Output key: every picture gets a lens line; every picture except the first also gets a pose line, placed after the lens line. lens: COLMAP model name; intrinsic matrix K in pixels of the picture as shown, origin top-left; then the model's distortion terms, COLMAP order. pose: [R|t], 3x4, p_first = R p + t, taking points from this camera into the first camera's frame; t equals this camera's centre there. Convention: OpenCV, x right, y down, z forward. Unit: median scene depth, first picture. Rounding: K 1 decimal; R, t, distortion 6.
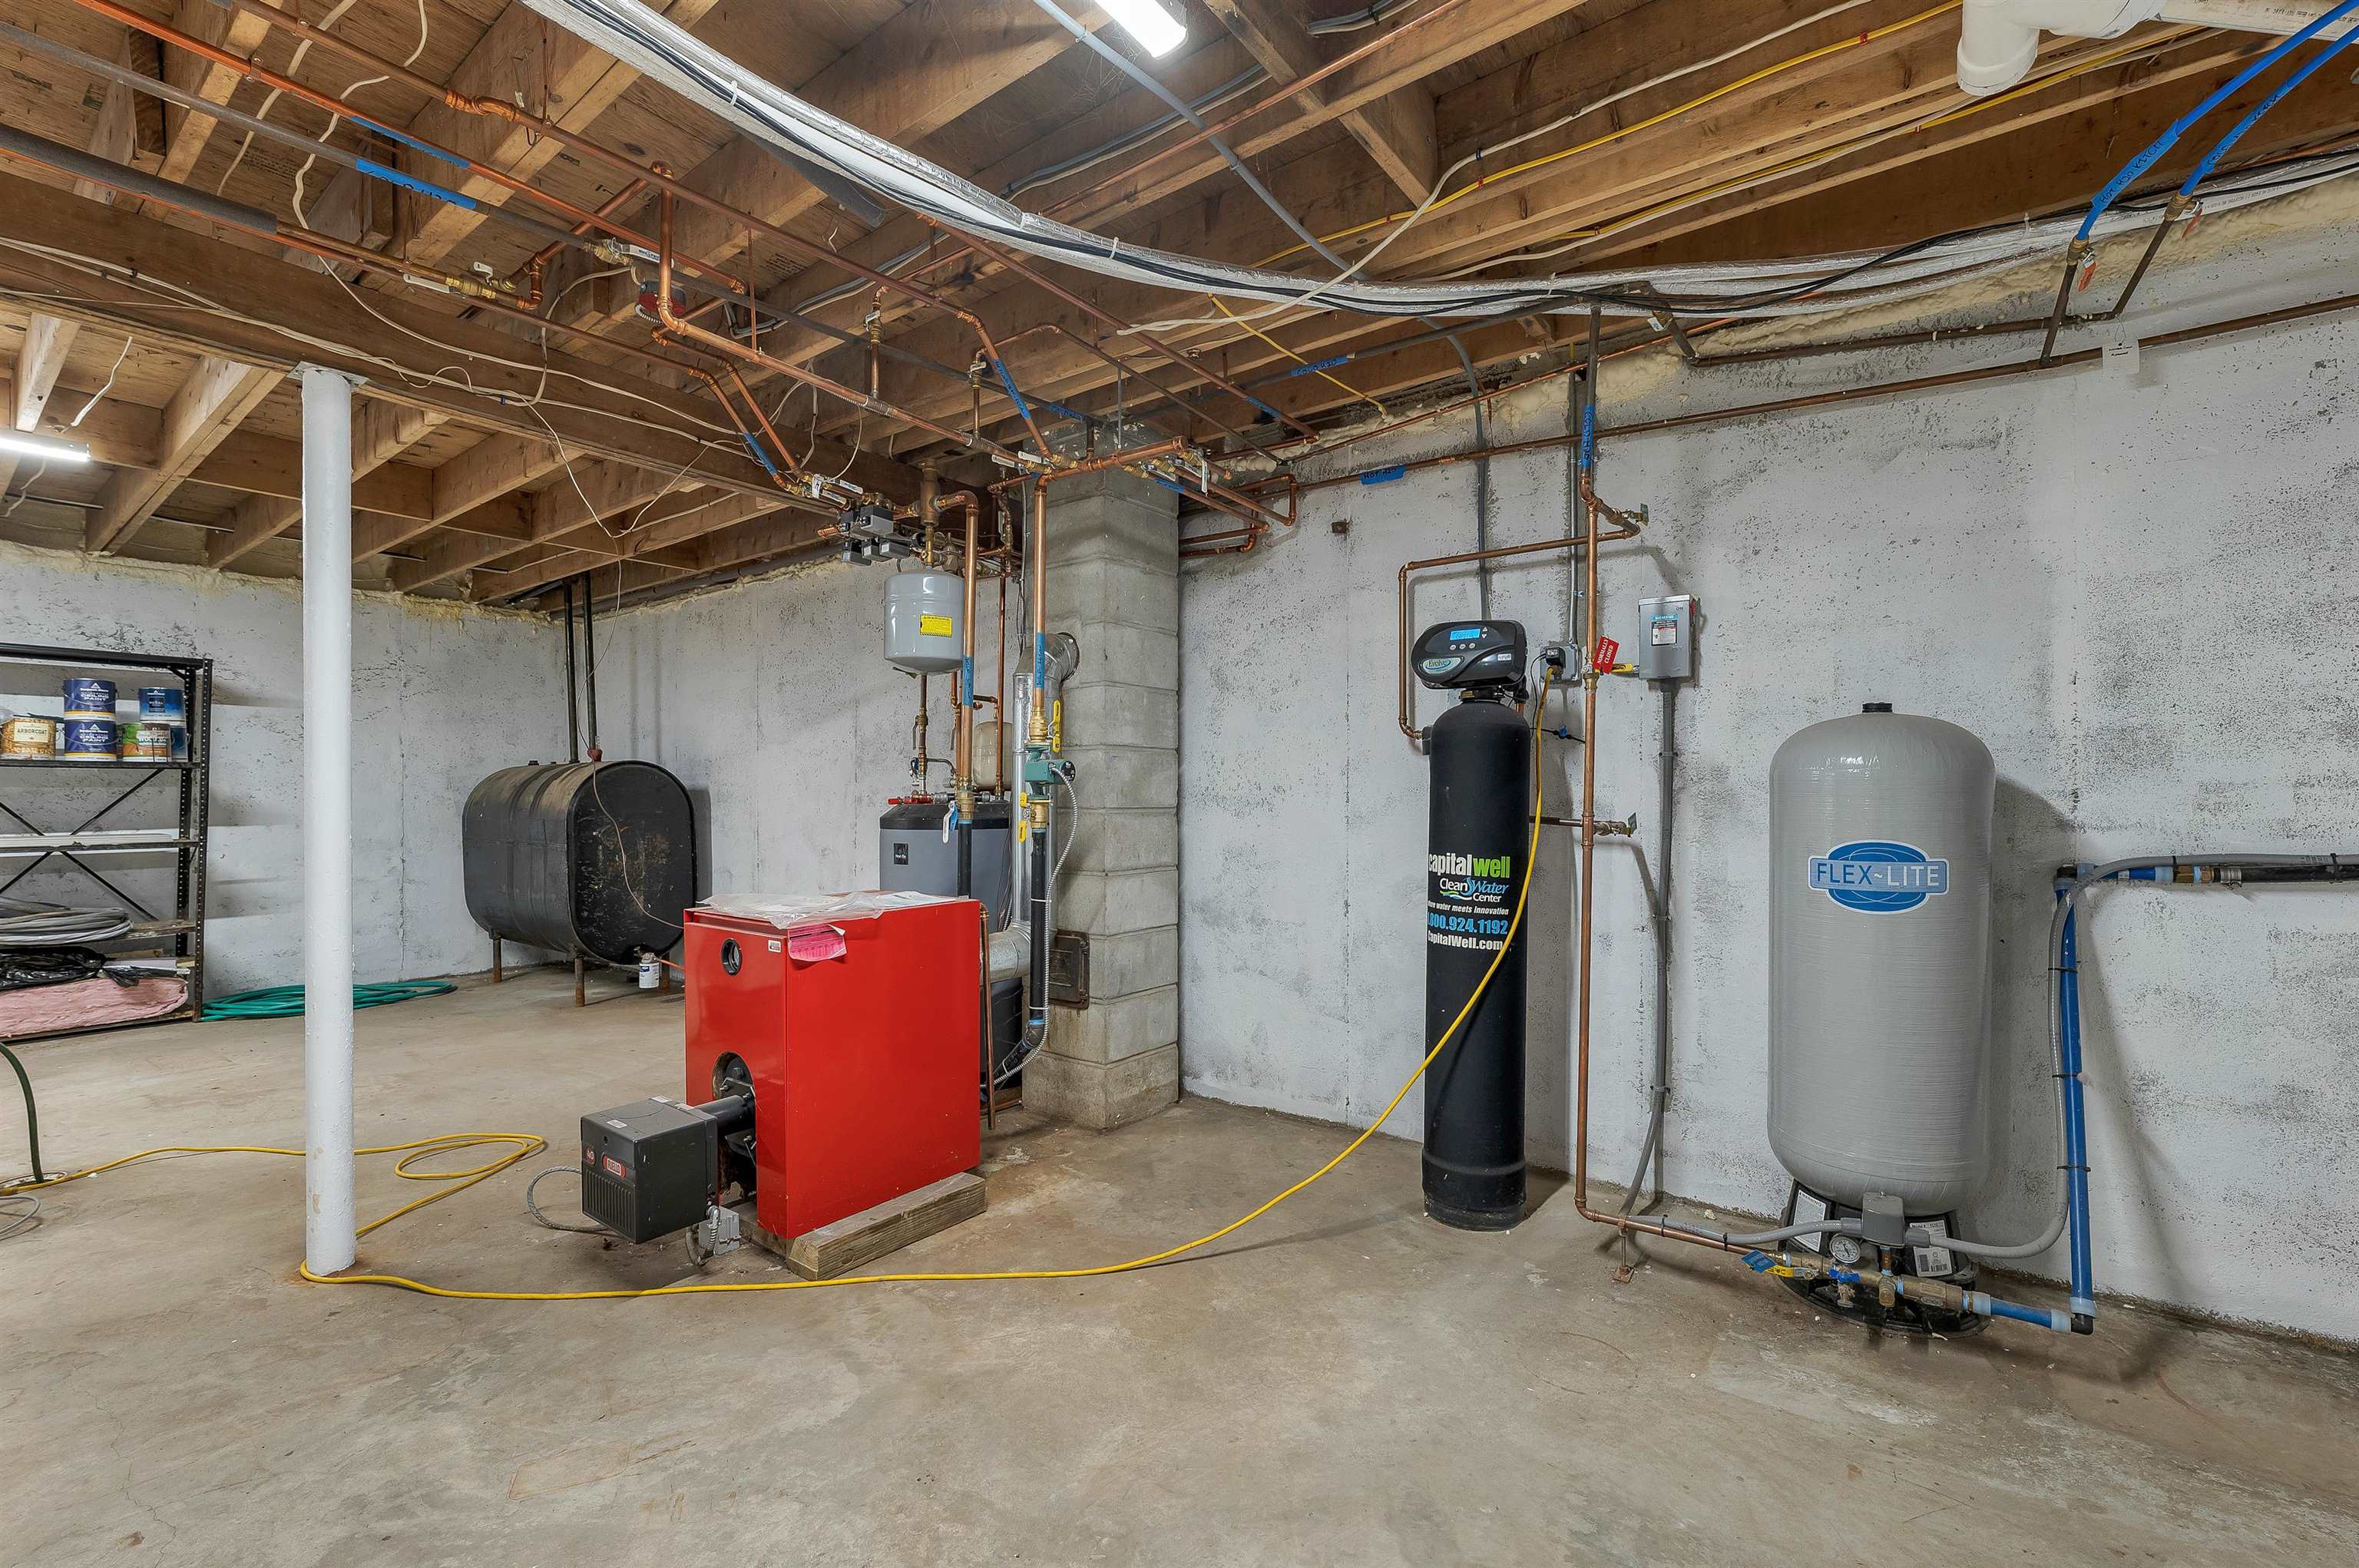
lens RADIAL K [[985.5, 0, 1167.7], [0, 985.5, 798.9], [0, 0, 1]] dist [-0.001107, -0.000597]
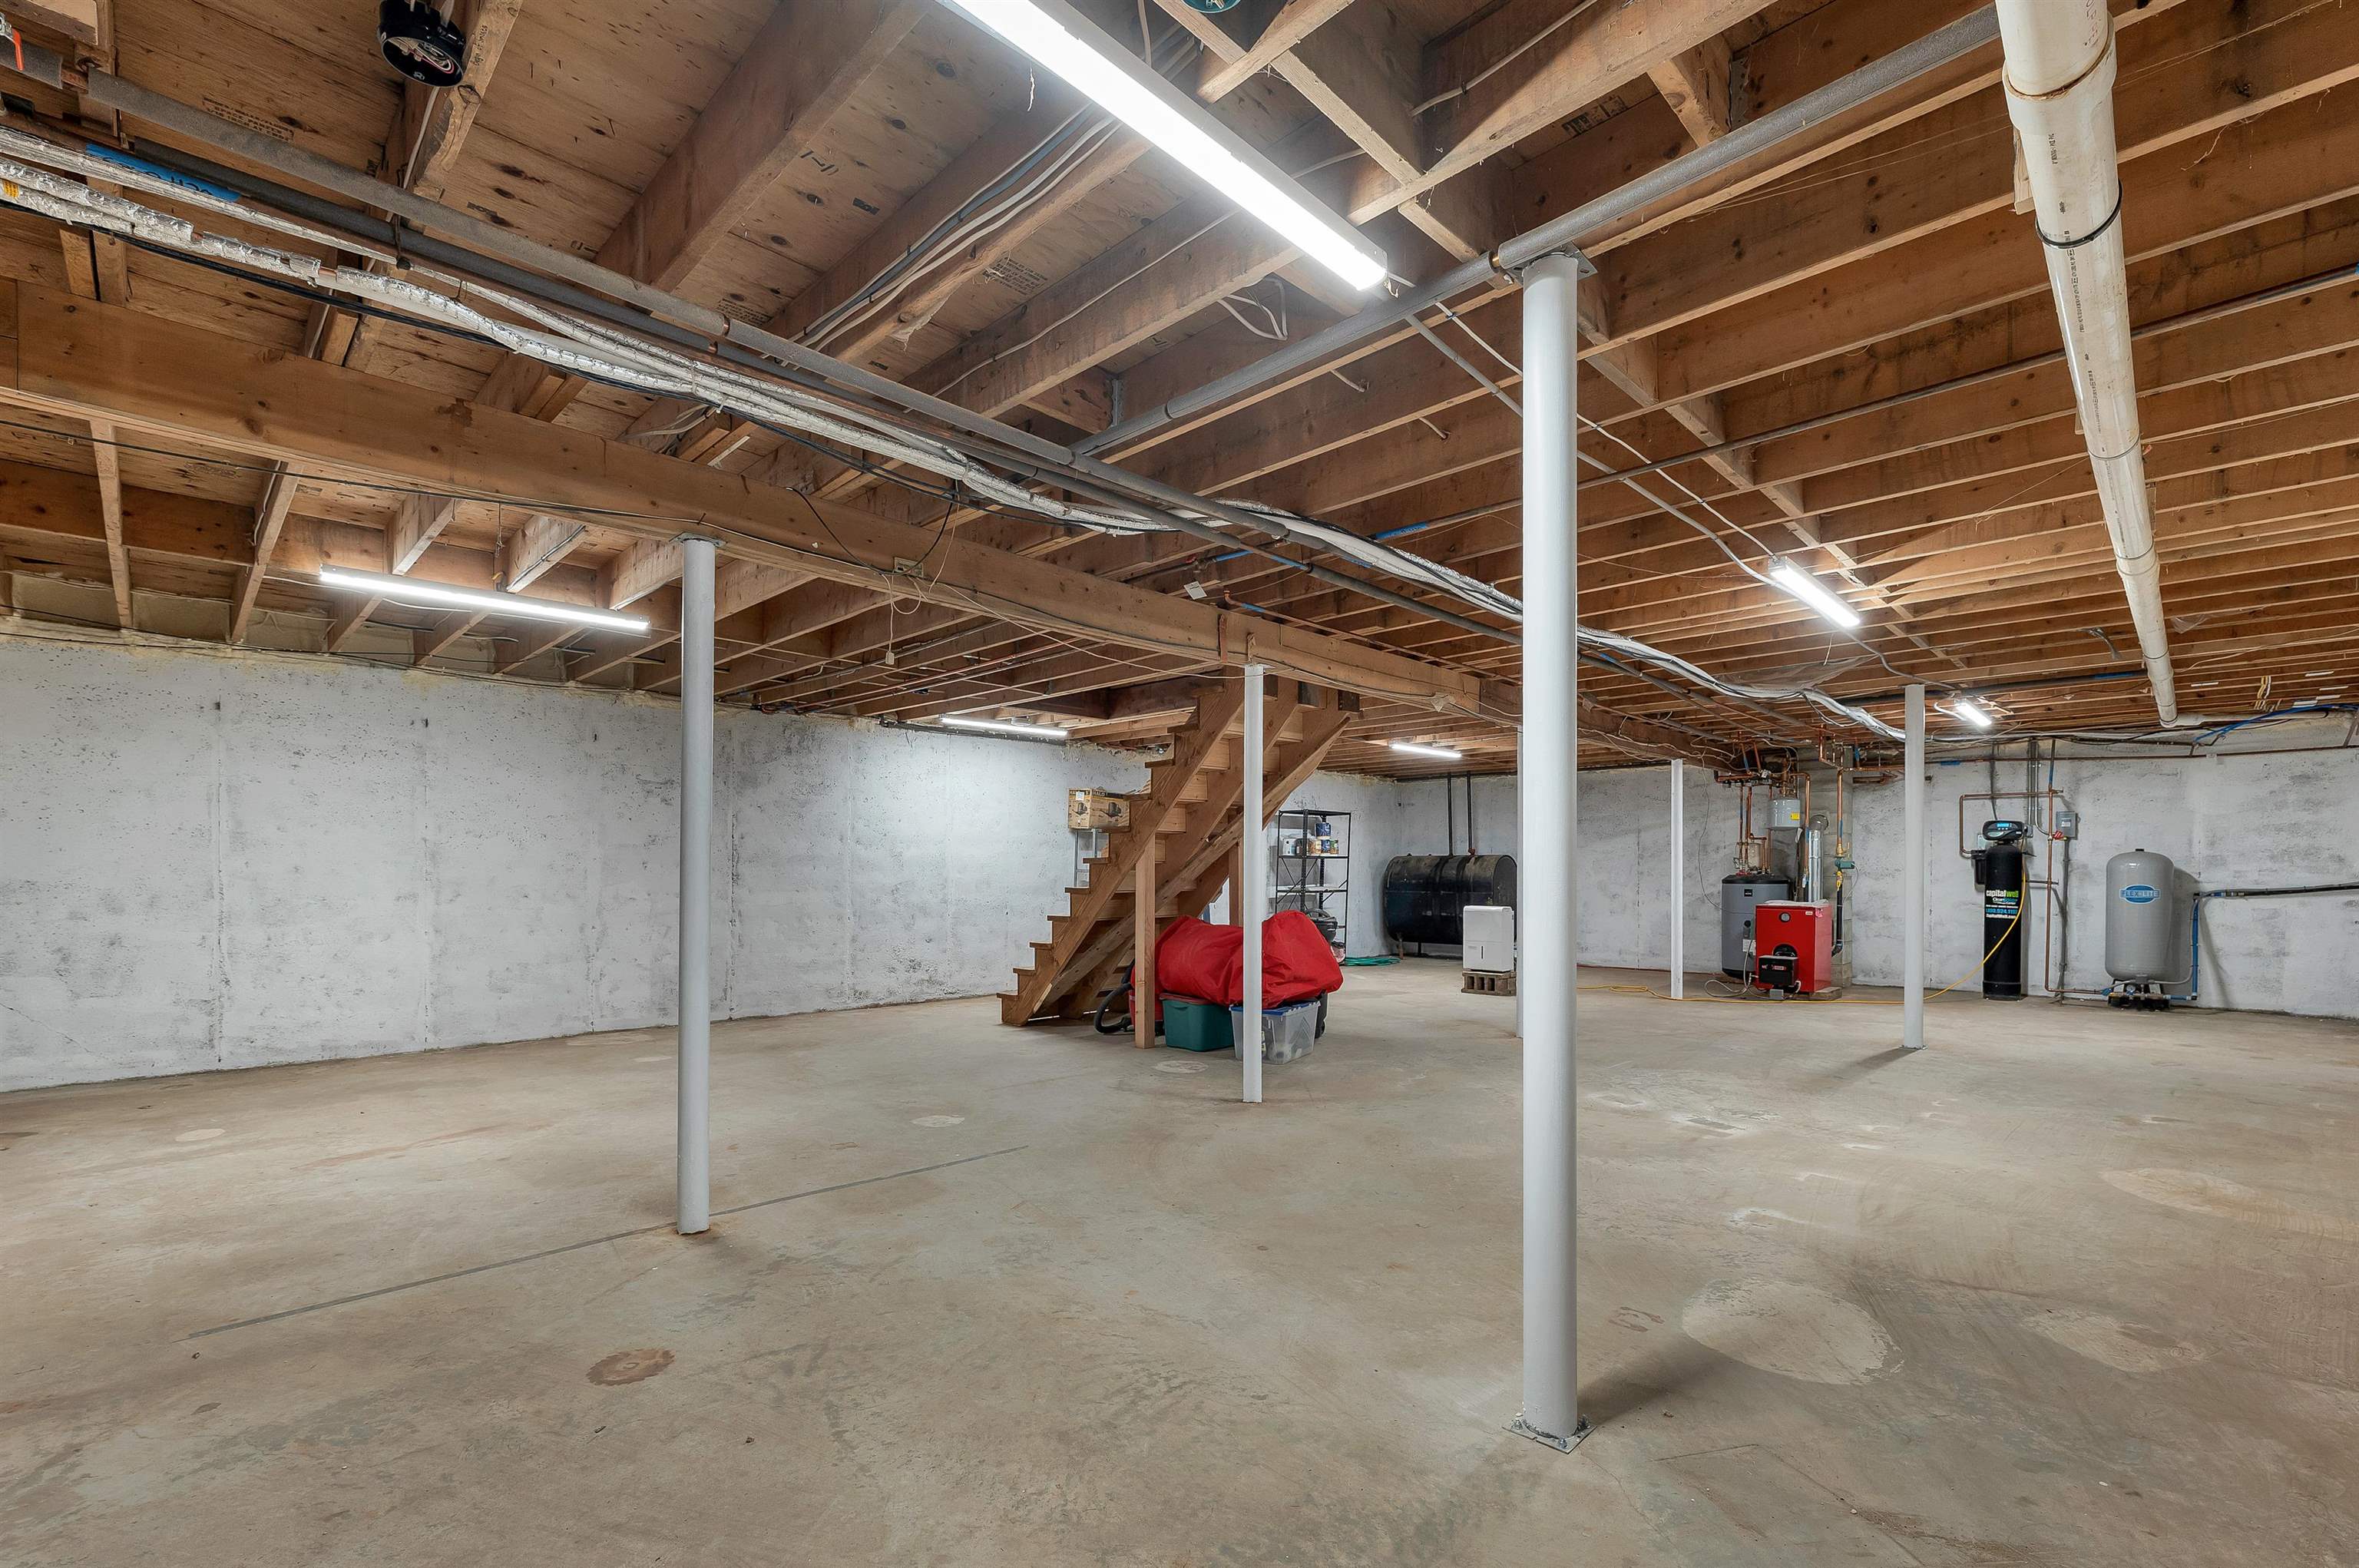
lens RADIAL K [[1010.2, 0, 1179.7], [0, 1010.2, 868.4], [0, 0, 1]] dist [0.000788, -0.000418]
pose [[0.991411, 0.001953, -0.130771, -1.985169], [-0.002066, 0.999998, -0.000728, -0.010565], [0.130769, 0.000992, 0.991412, -2.725157]]
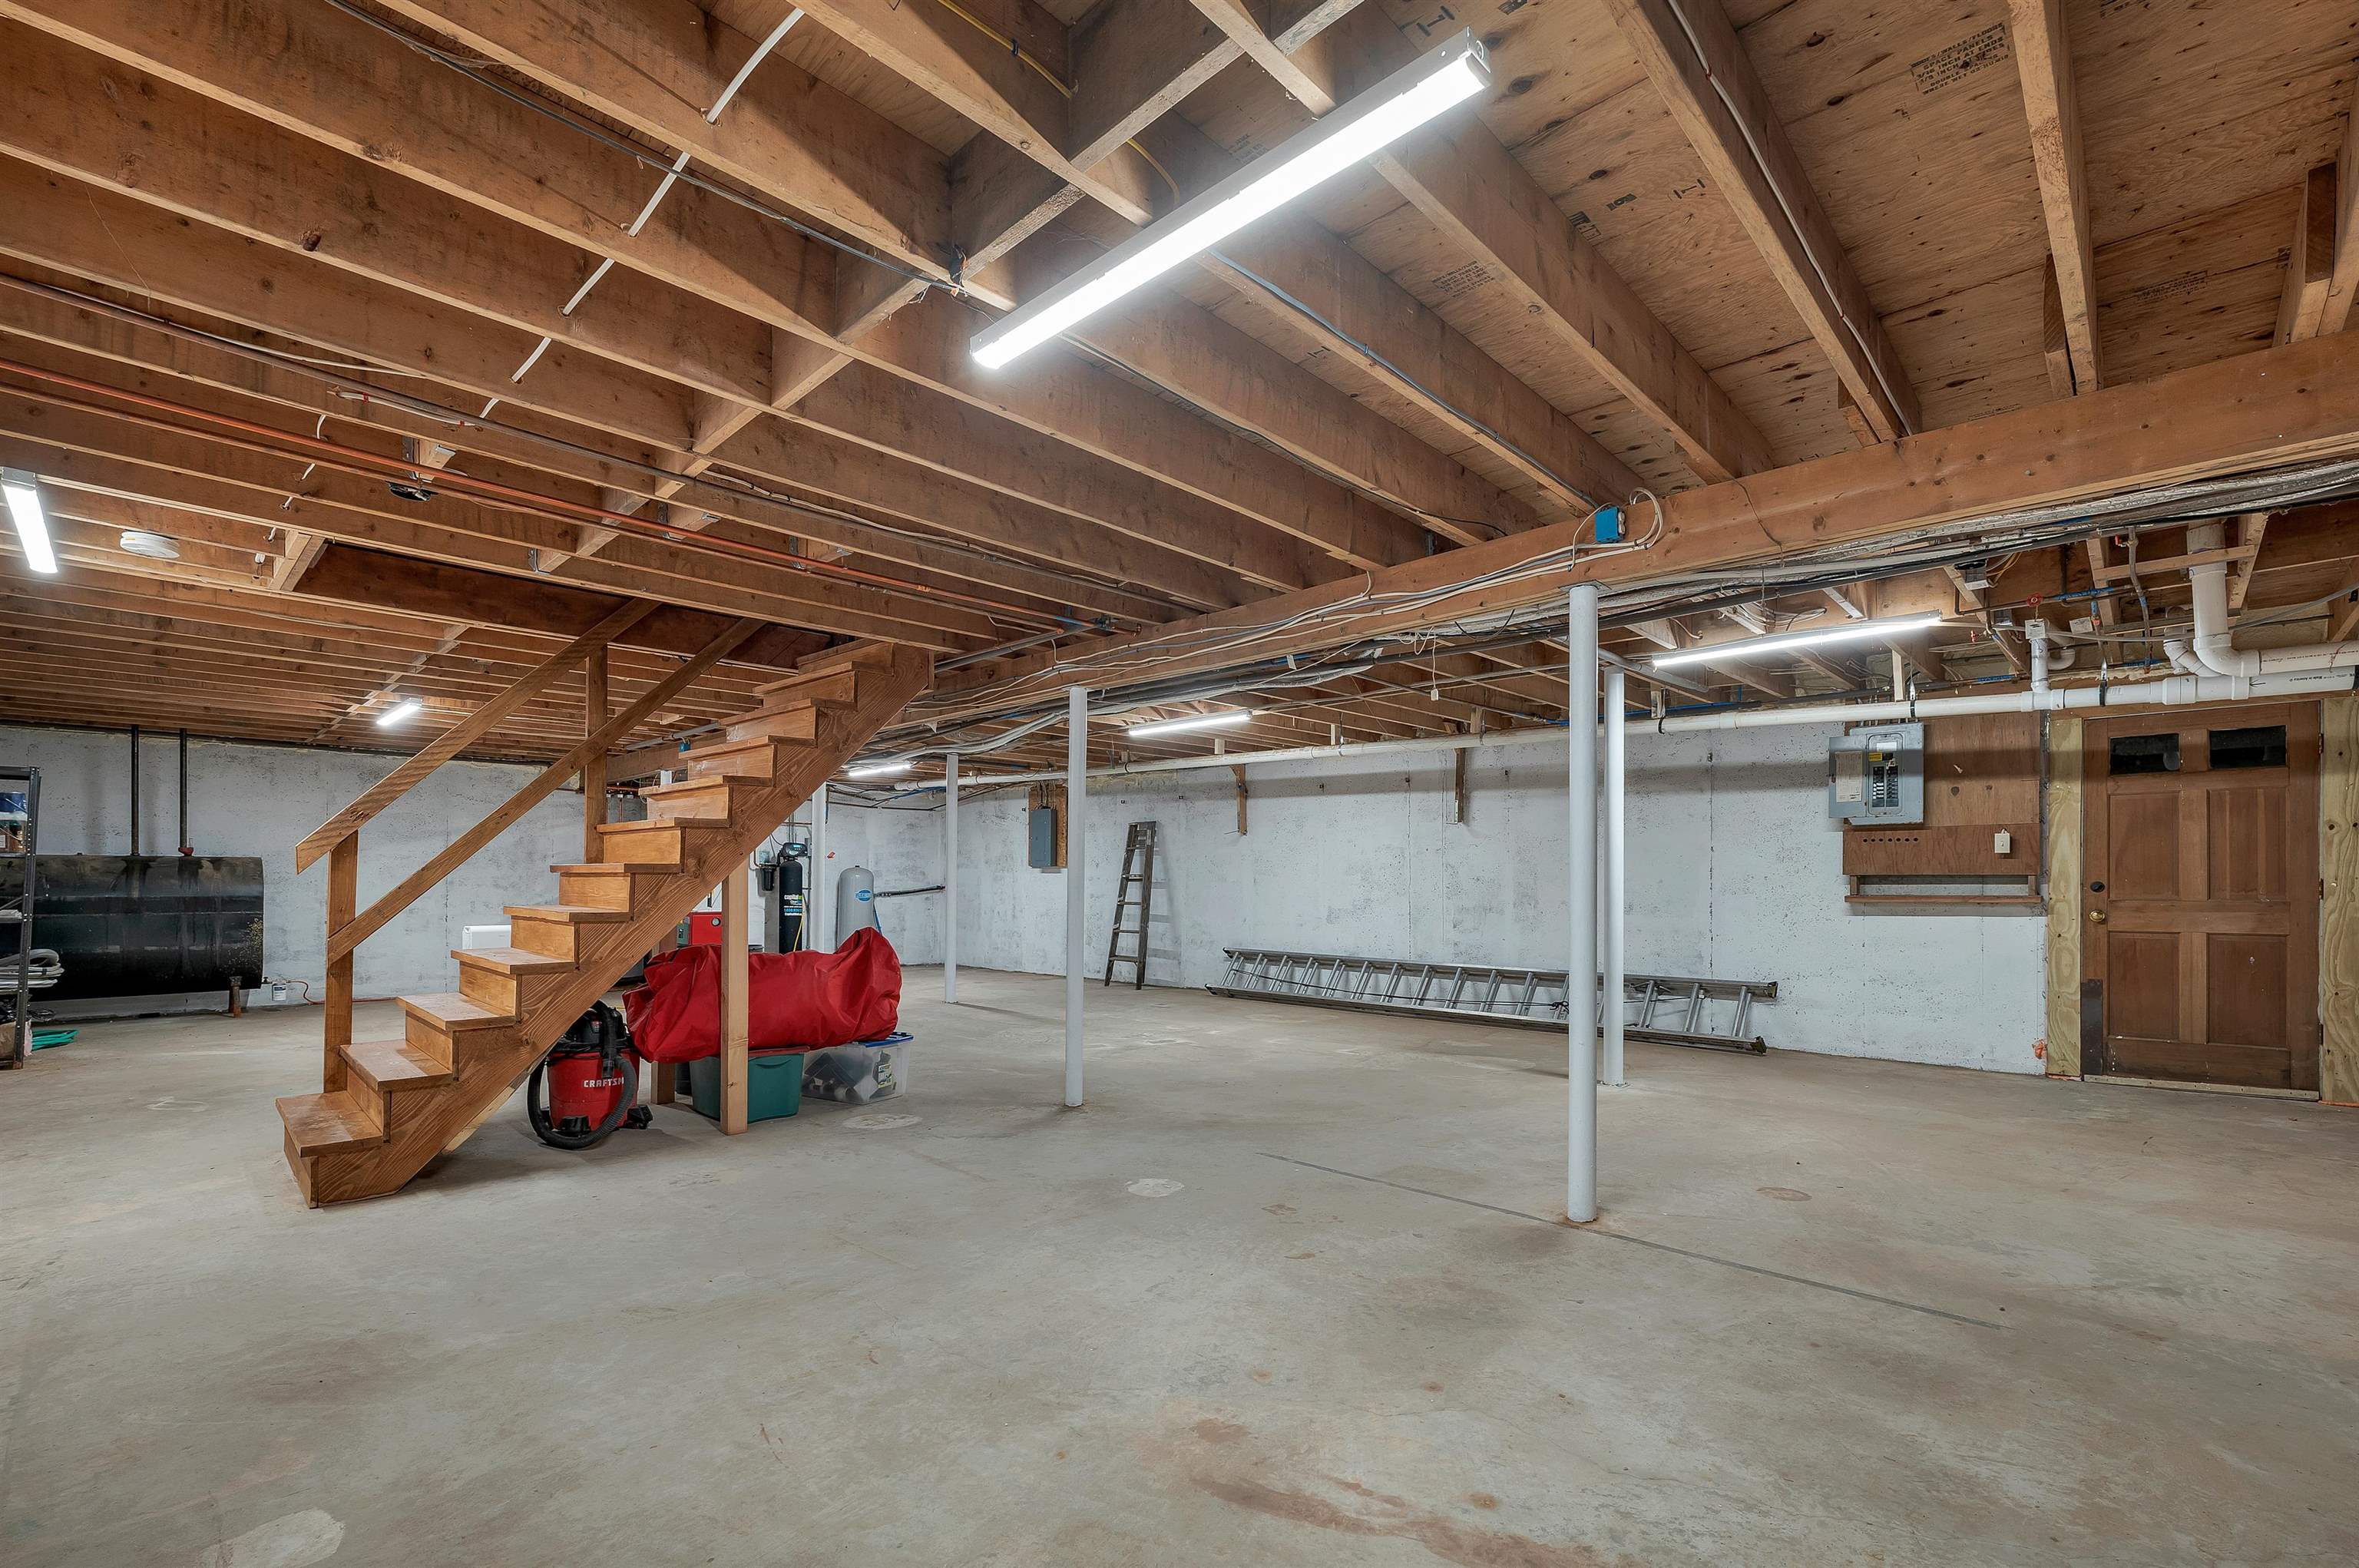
lens RADIAL K [[1020.2, 0, 1183.4], [0, 1020.2, 811.0], [0, 0, 1]] dist [-0.002511, 0.000085]
pose [[0.116271, 0.068550, 0.990849, -4.070623], [-0.003621, 0.997638, -0.068594, -0.011859], [-0.993211, 0.004388, 0.116245, -1.283373]]
